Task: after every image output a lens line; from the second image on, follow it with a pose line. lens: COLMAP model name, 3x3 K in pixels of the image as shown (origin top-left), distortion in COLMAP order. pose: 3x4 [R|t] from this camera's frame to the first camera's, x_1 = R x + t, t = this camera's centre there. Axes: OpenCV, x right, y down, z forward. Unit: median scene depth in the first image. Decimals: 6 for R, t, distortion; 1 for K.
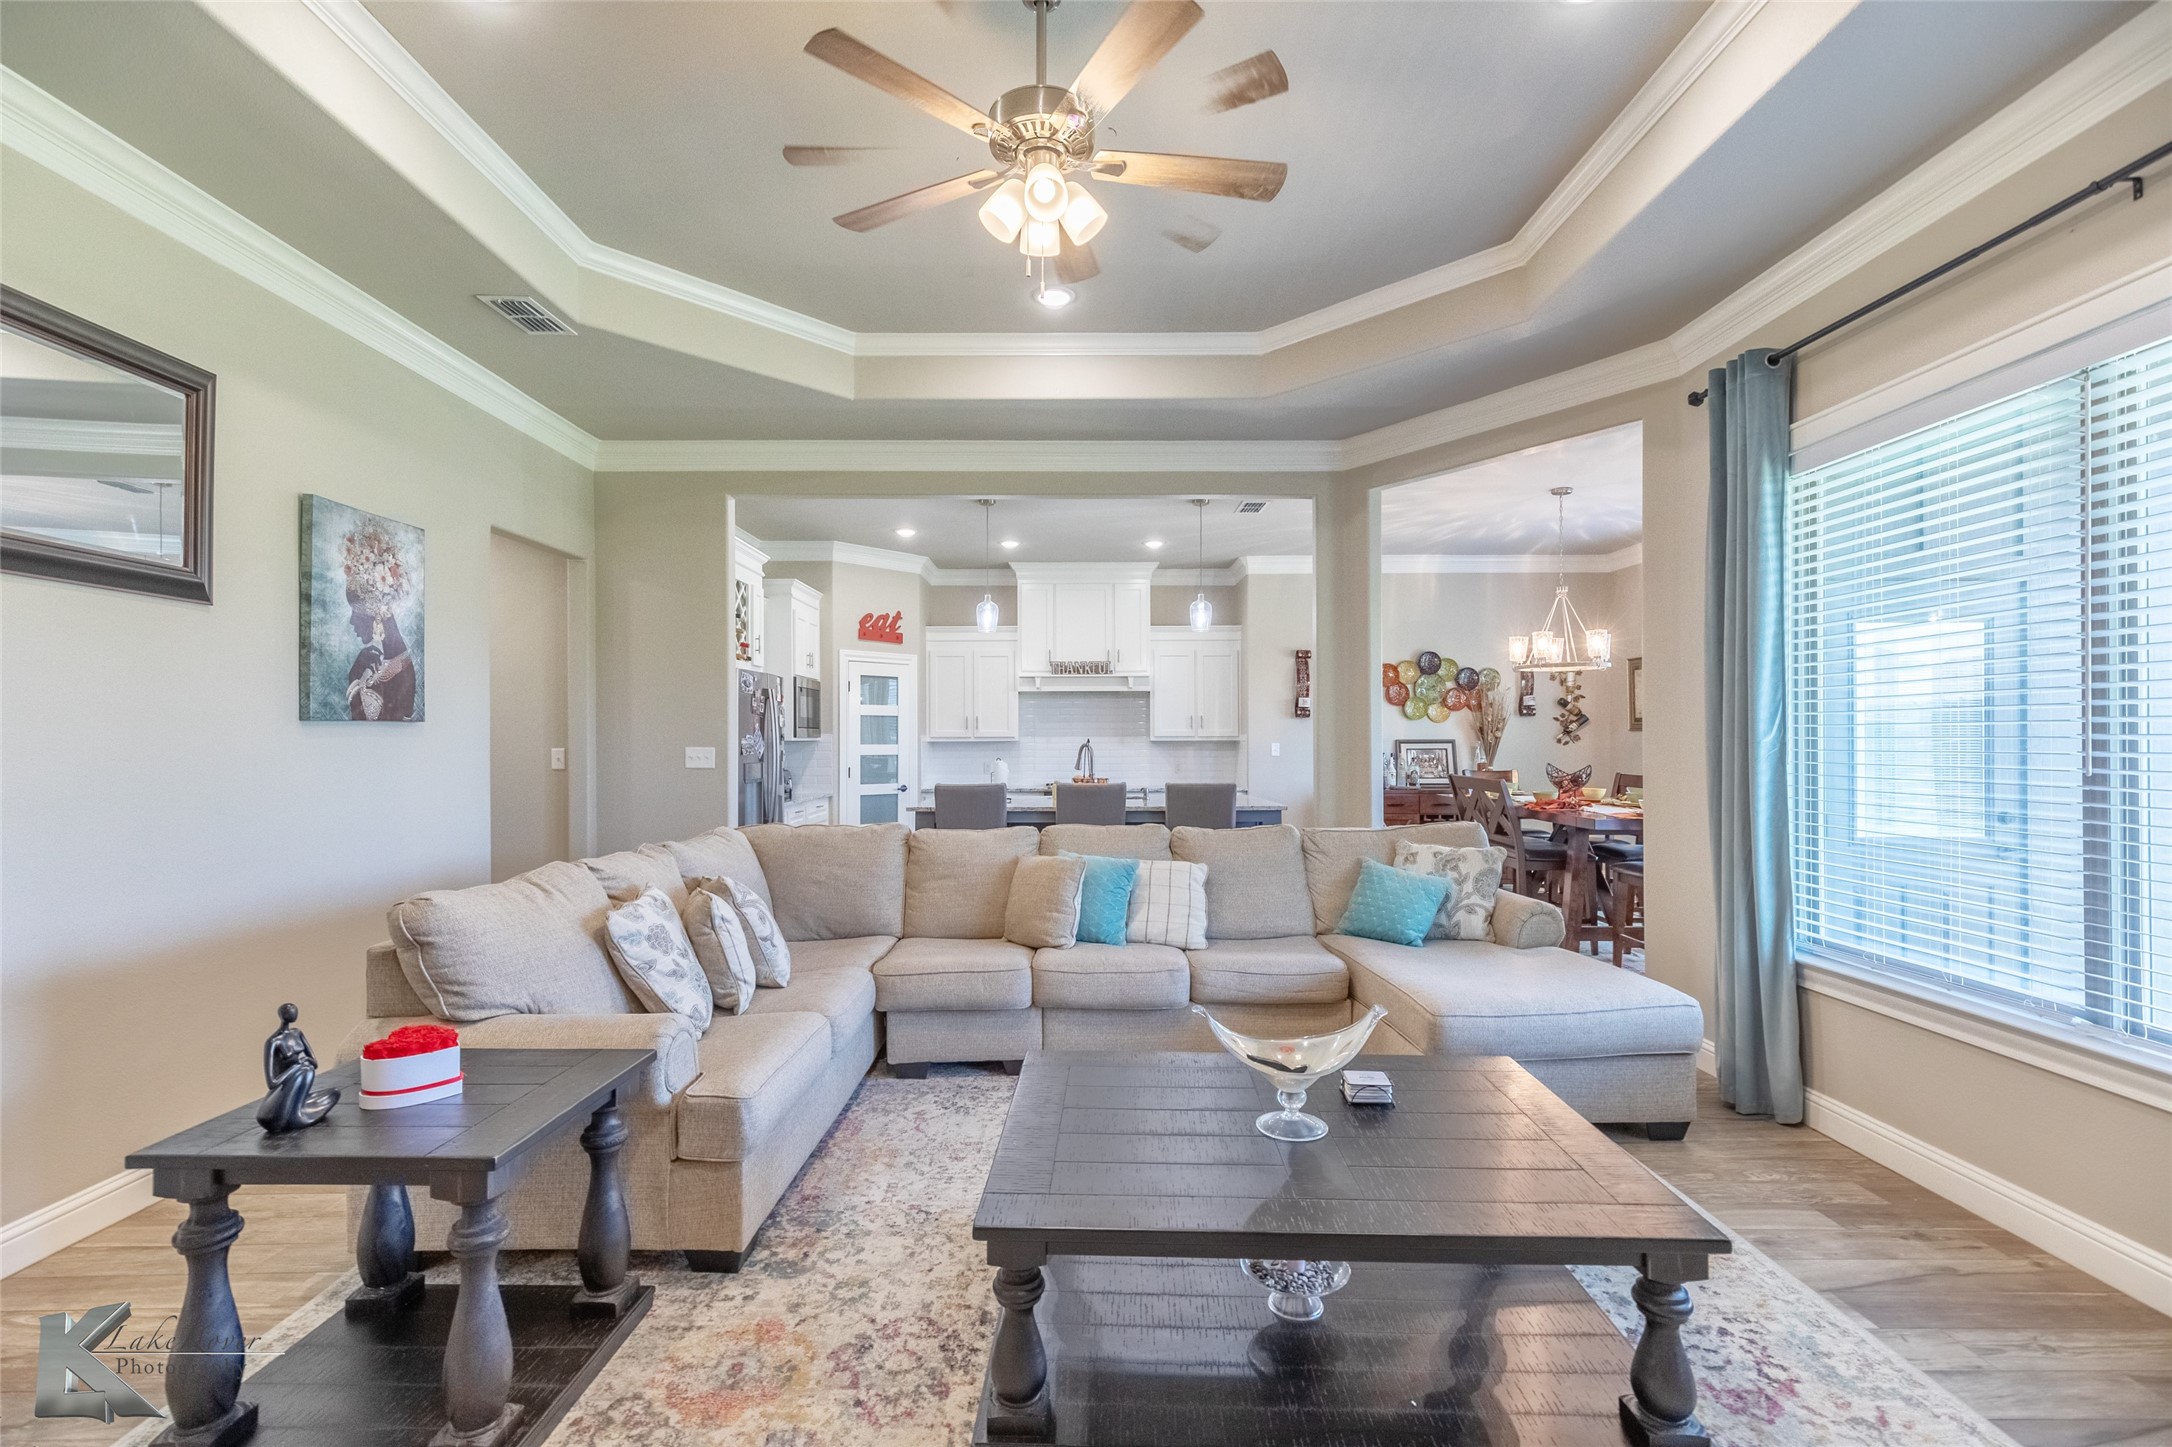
lens RADIAL K [[977.6, 0, 1094.9], [0, 977.6, 726.5], [0, 0, 1]] dist [0.011992, -0.002170]
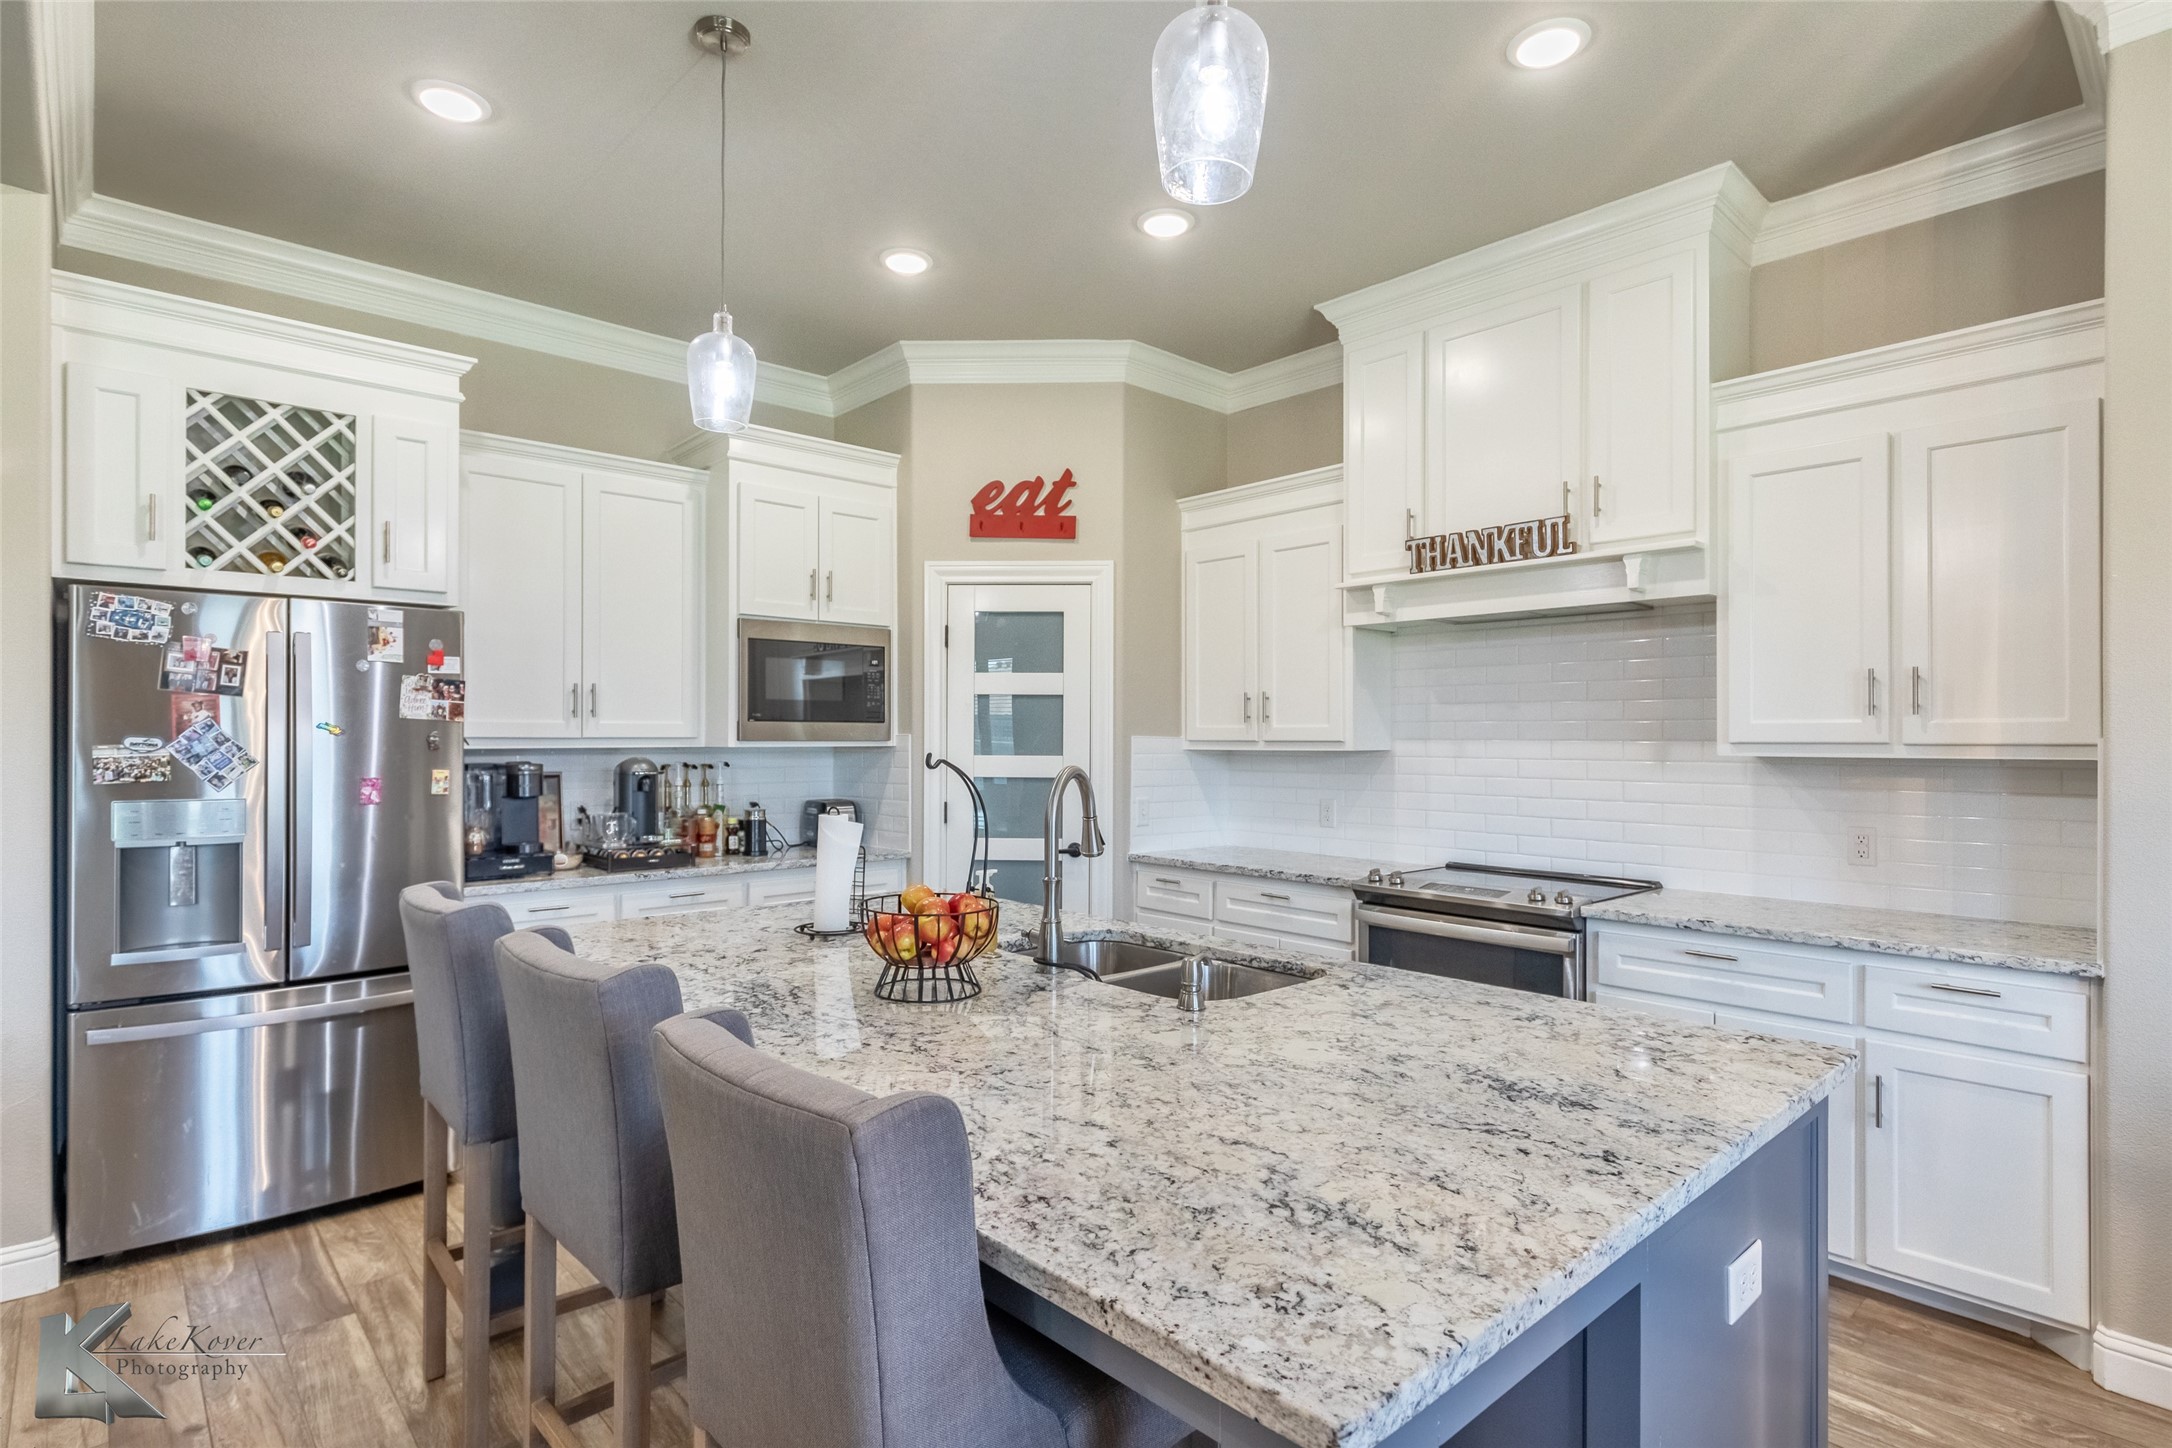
lens RADIAL K [[1089.2, 0, 1083.5], [0, 1089.2, 732.2], [0, 0, 1]] dist [-0.002215, 0.000523]
pose [[0.664828, 0.001453, -0.746995, 0.197626], [0.006704, 0.999946, 0.007912, 0.003323], [0.746966, -0.010268, 0.664782, 0.673134]]
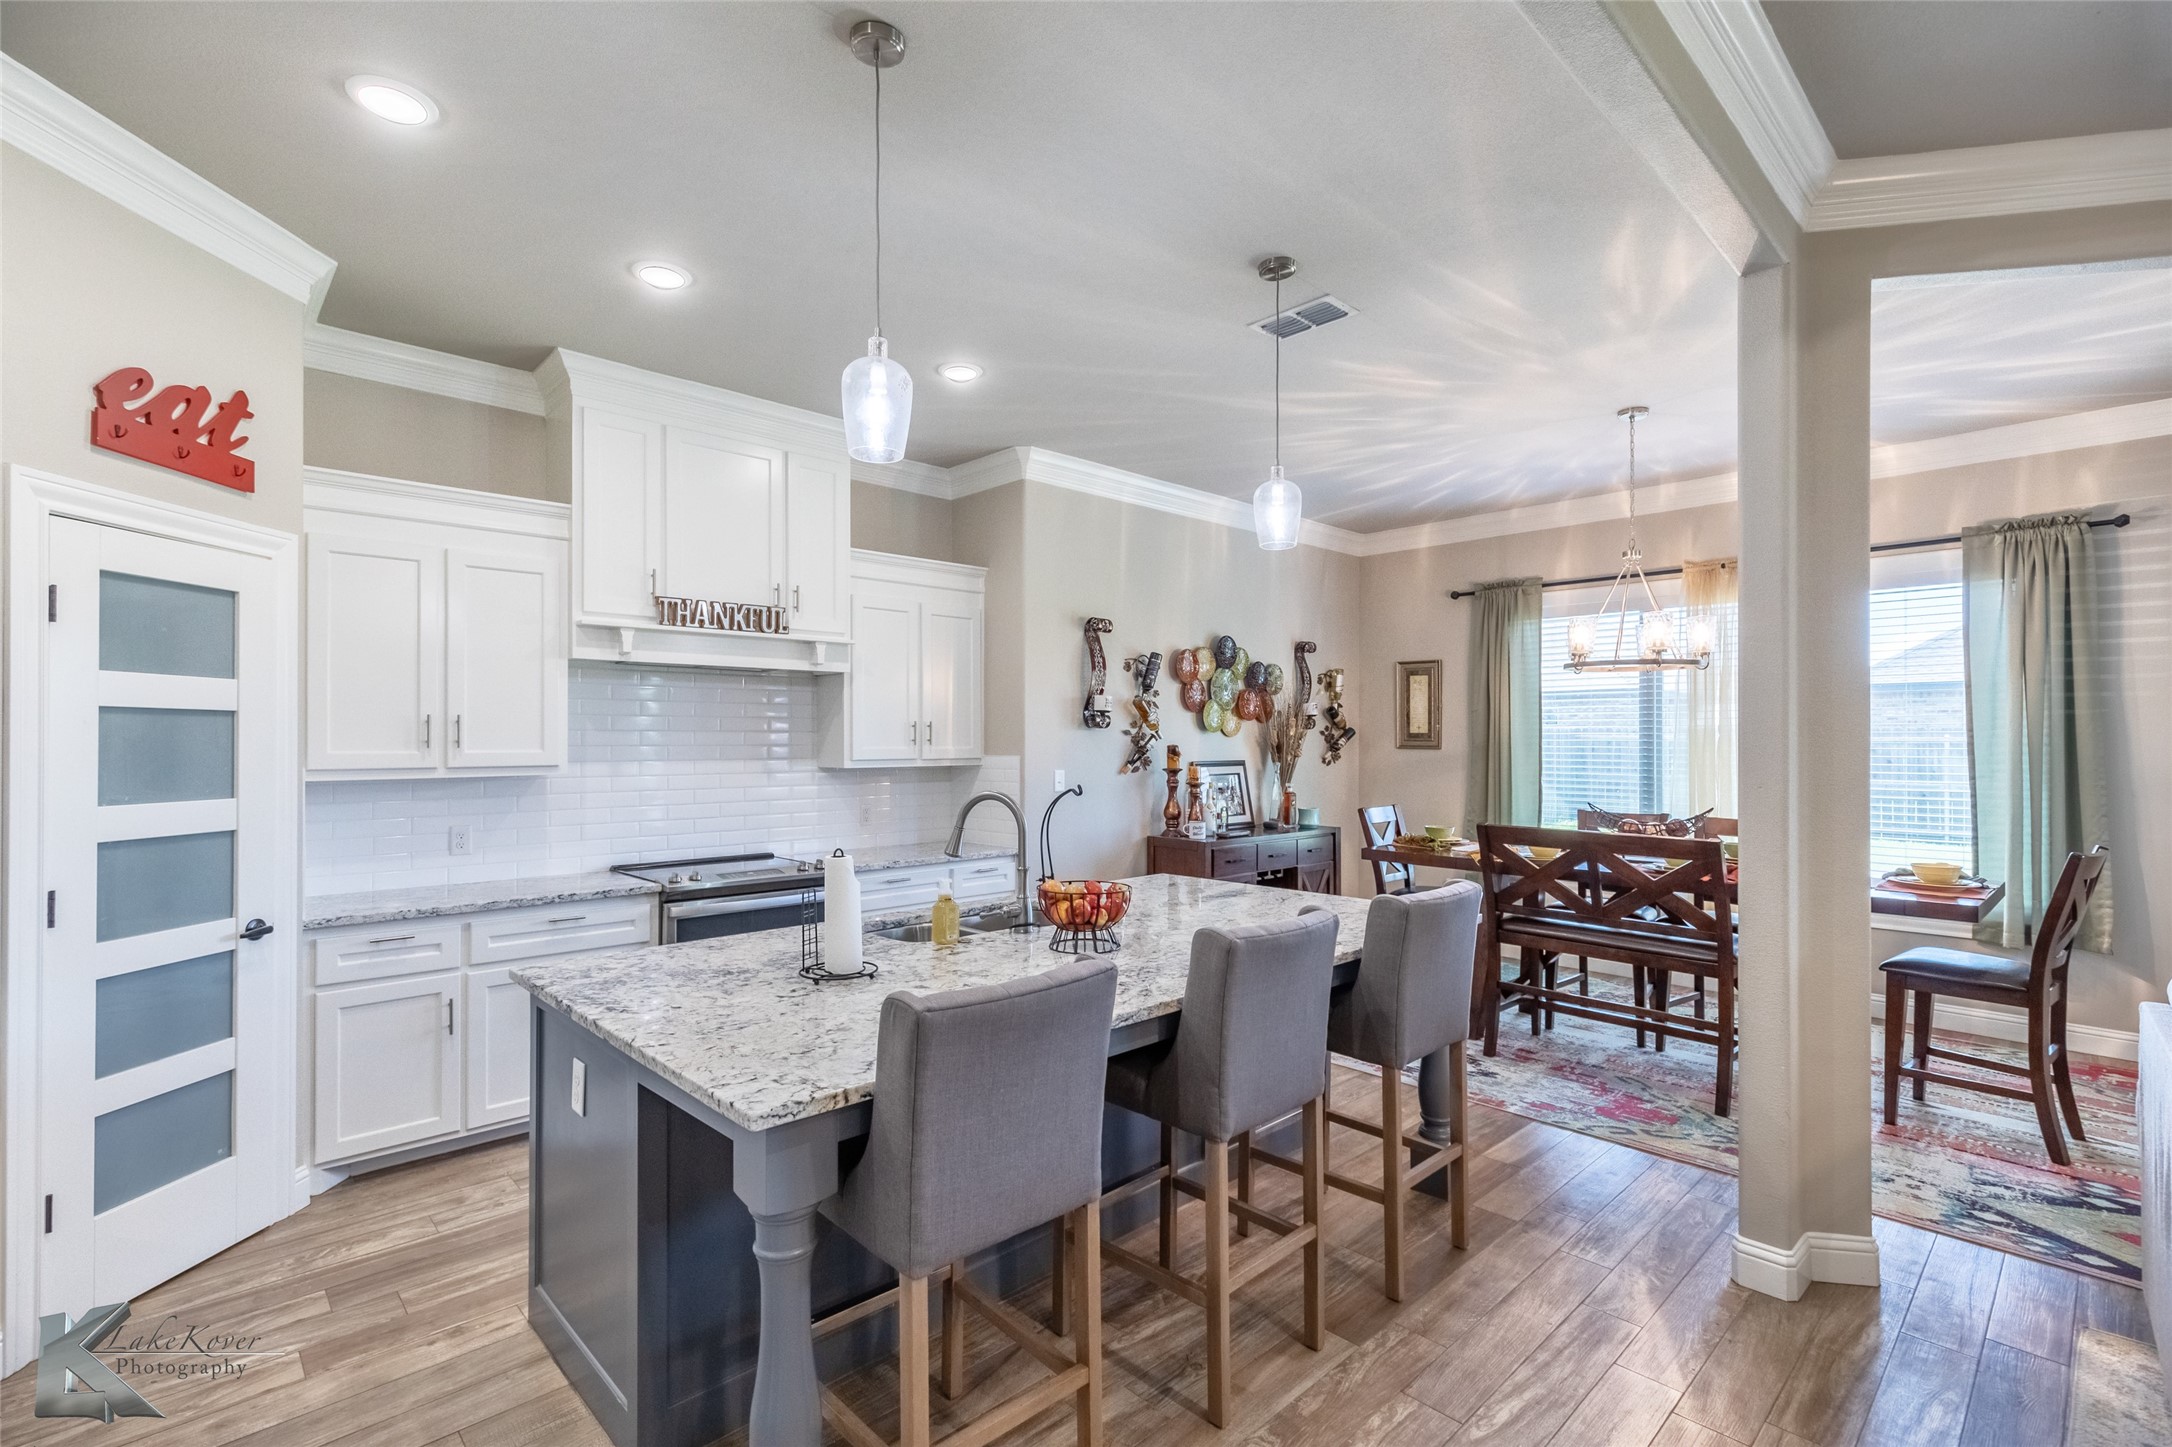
lens RADIAL K [[977.6, 0, 1089.3], [0, 977.6, 735.9], [0, 0, 1]] dist [0.011992, -0.002170]
pose [[0.735900, 0.005253, 0.677070, -0.218753], [-0.012488, 0.999905, 0.005816, -0.007922], [-0.676975, -0.012735, 0.735896, 0.572962]]
